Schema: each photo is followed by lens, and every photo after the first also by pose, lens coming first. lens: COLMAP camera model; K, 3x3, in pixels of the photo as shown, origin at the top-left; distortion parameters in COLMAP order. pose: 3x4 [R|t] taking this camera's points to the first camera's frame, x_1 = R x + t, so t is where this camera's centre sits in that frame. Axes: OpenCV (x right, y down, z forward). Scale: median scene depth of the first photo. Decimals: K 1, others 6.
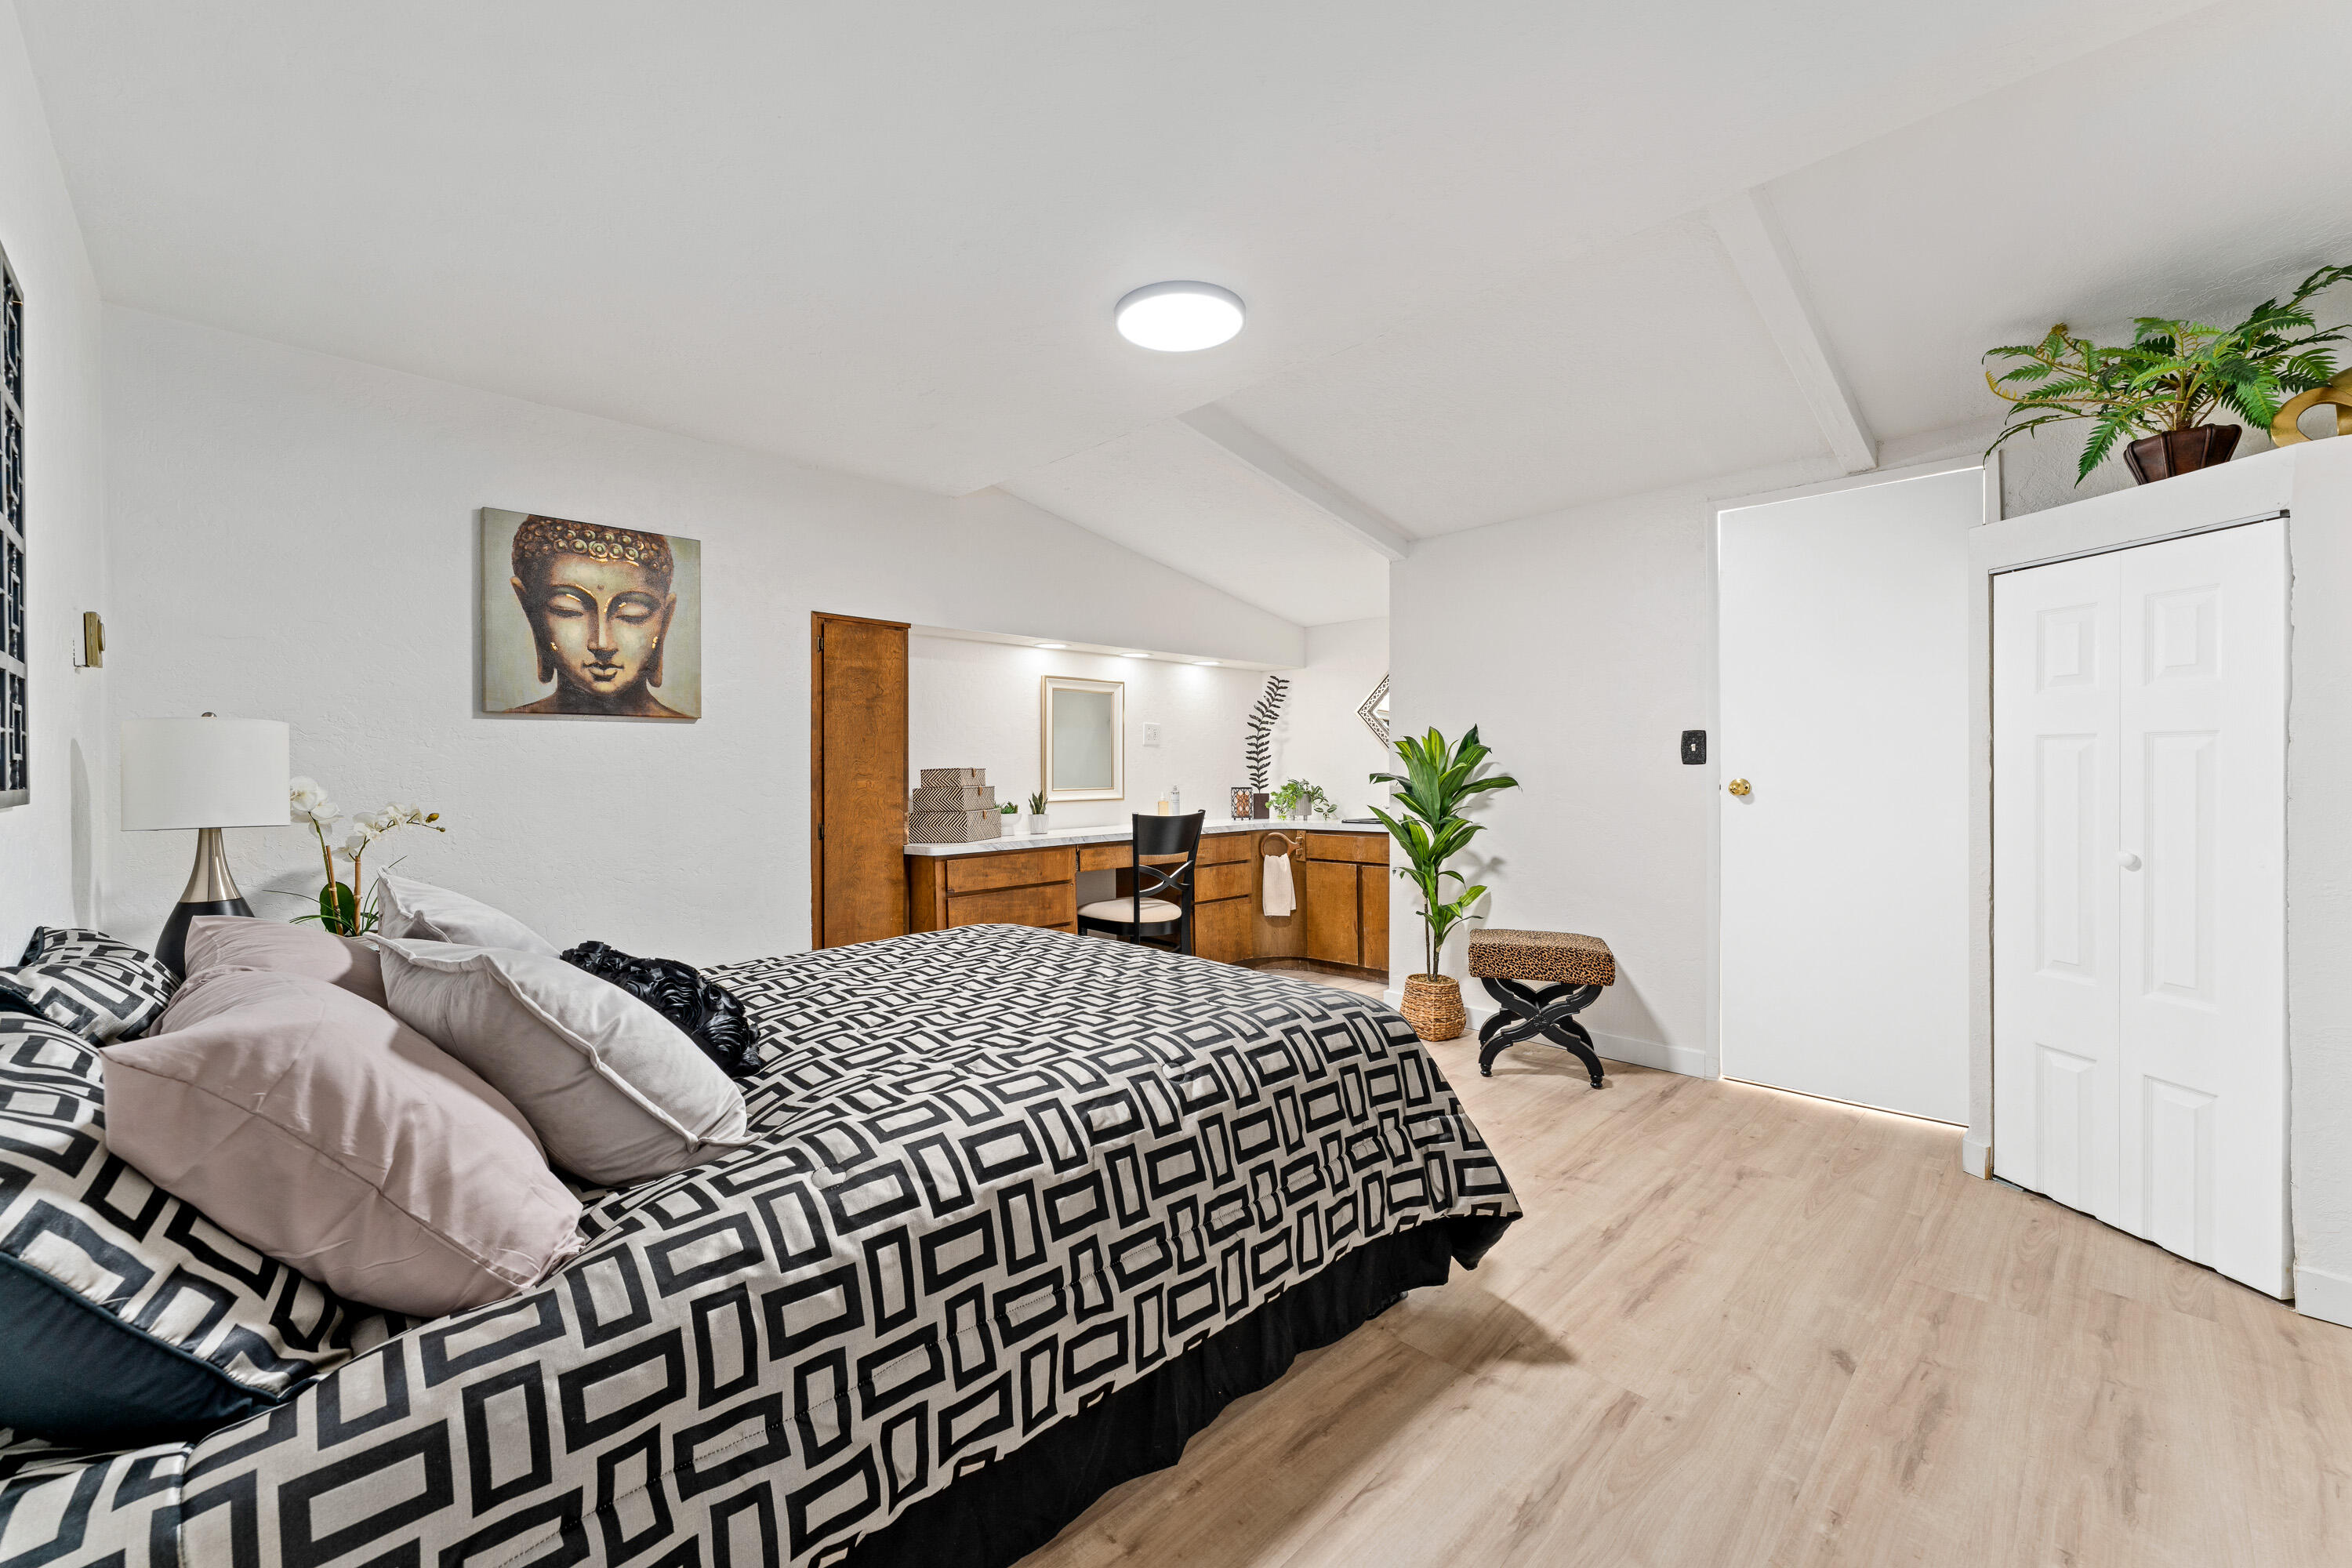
lens RADIAL K [[948.5, 0, 1172.3], [0, 948.5, 760.3], [0, 0, 1]] dist [0.000055, -0.000414]
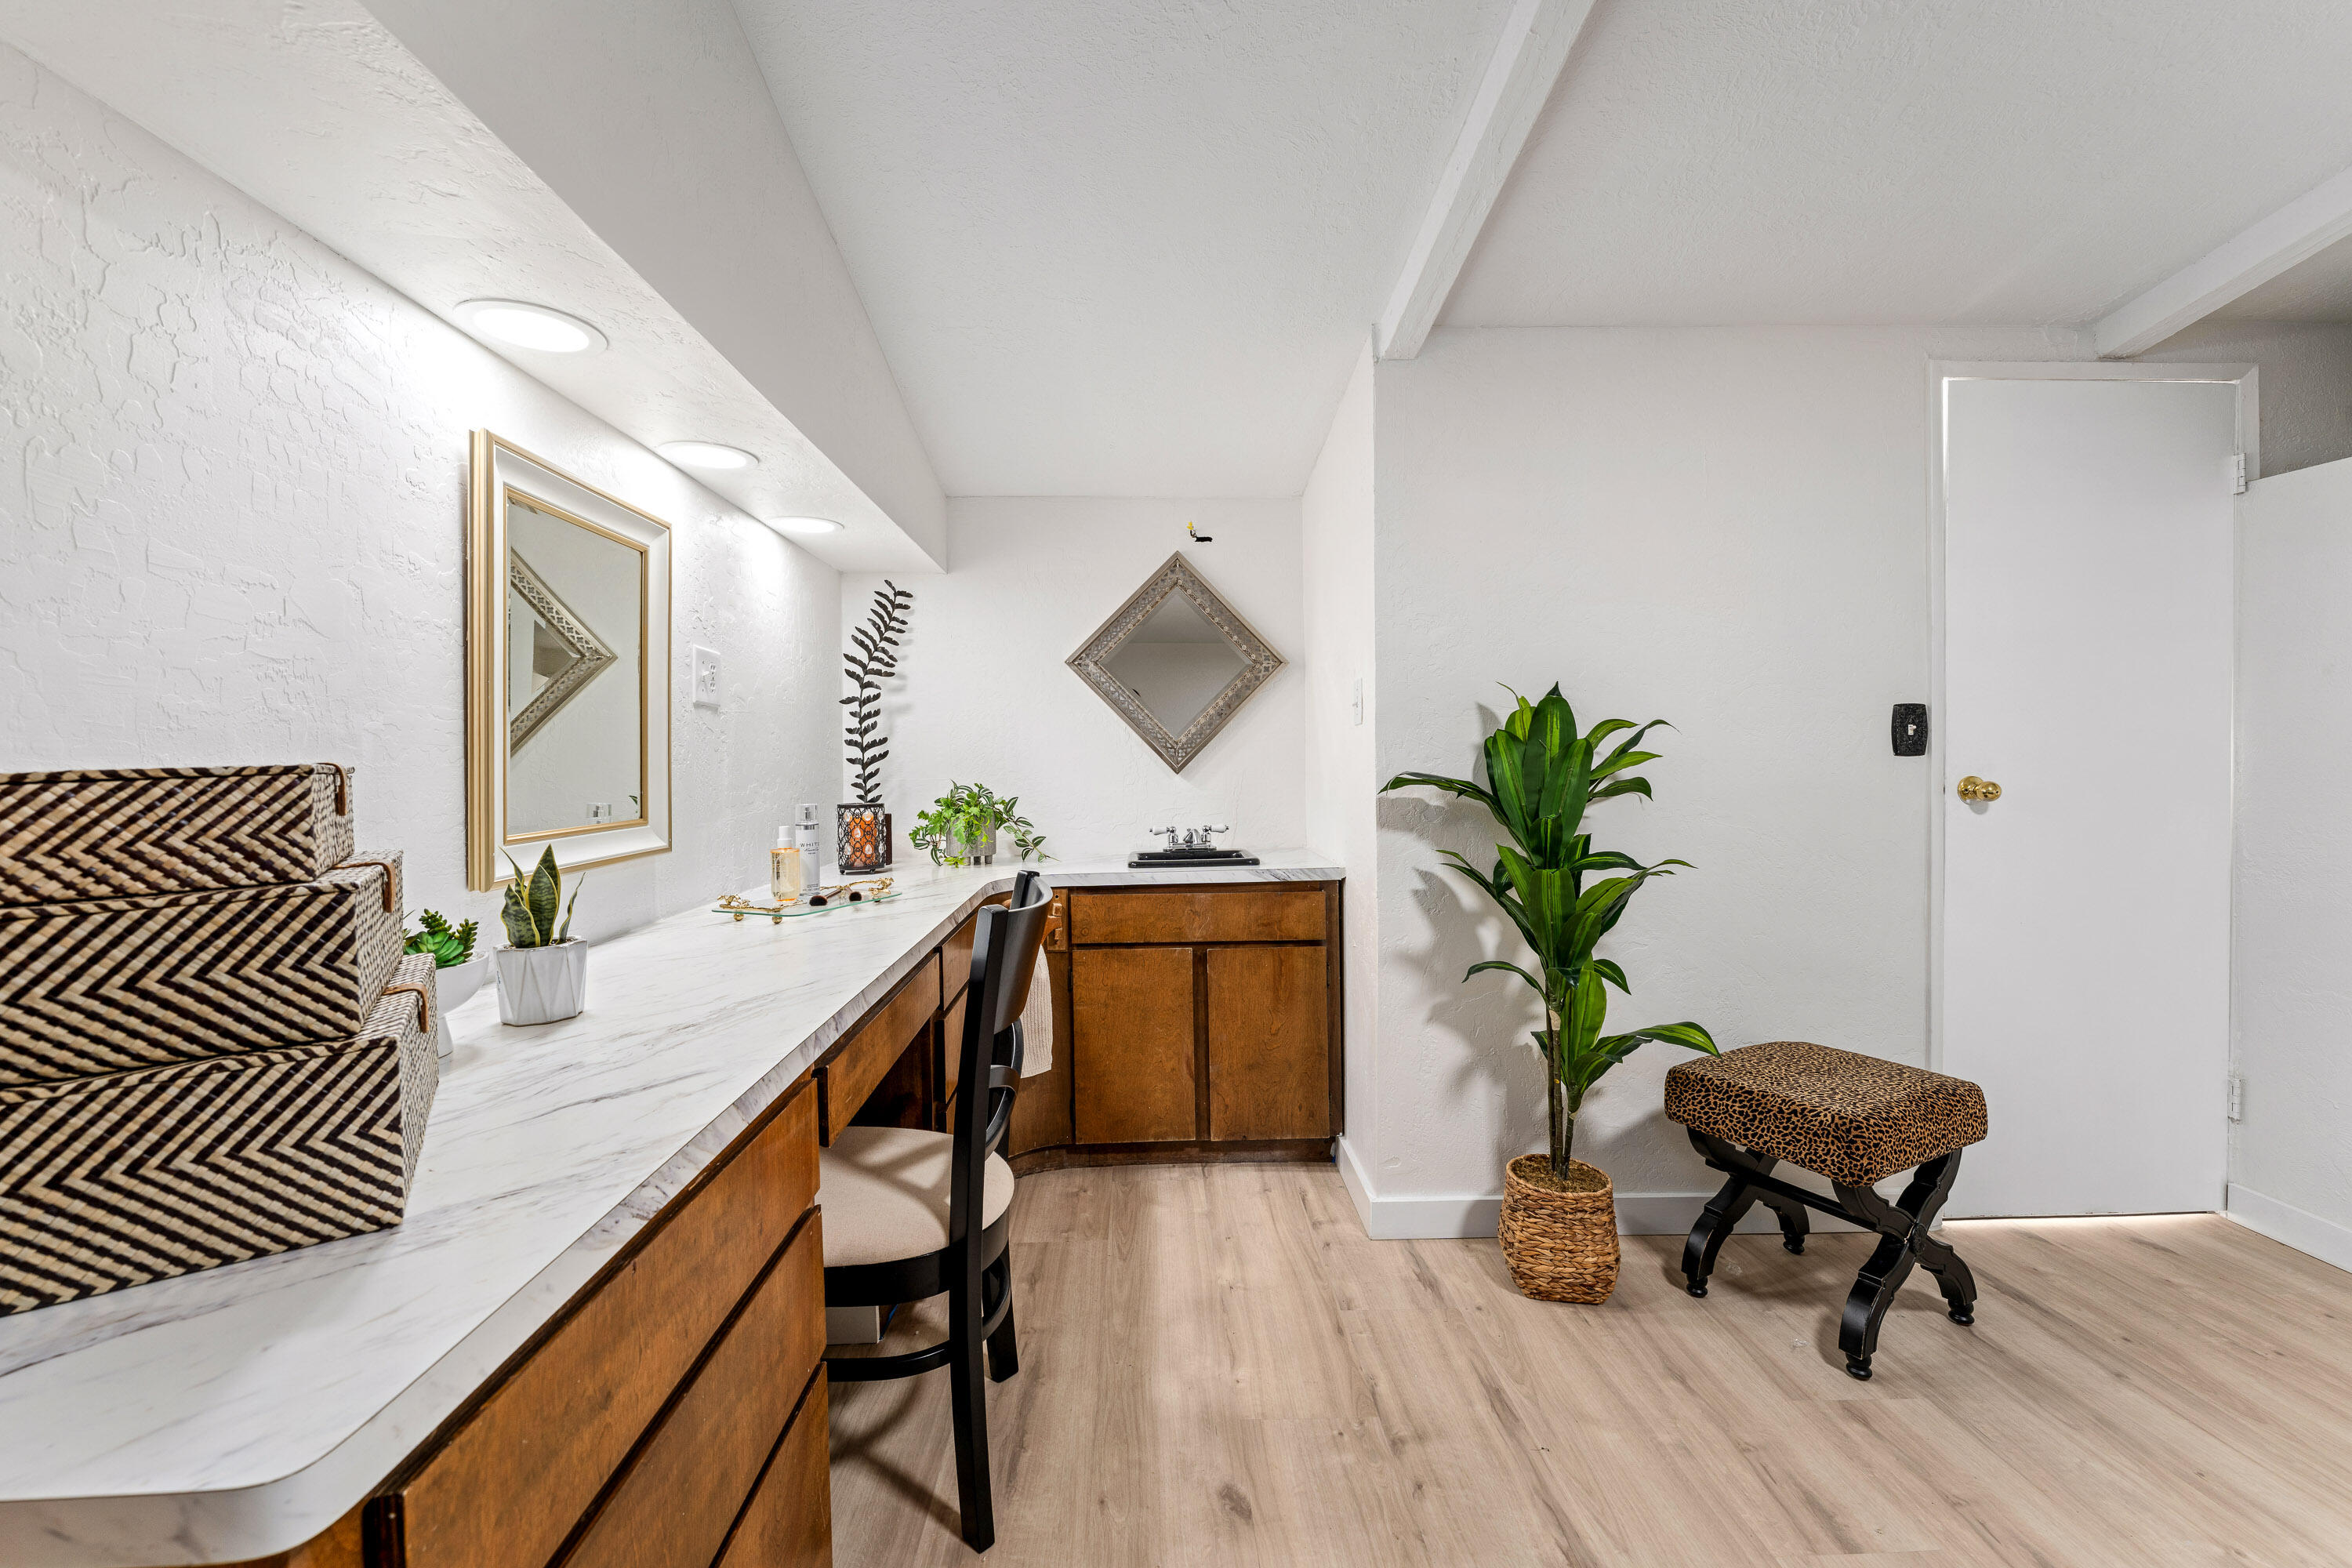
lens RADIAL K [[948.5, 0, 1172.3], [0, 948.5, 760.3], [0, 0, 1]] dist [0.000055, -0.000414]
pose [[0.678165, -0.001673, 0.734908, -0.282015], [-0.003171, 0.999981, 0.005202, 0.005772], [-0.734903, -0.005858, 0.678147, 0.936063]]
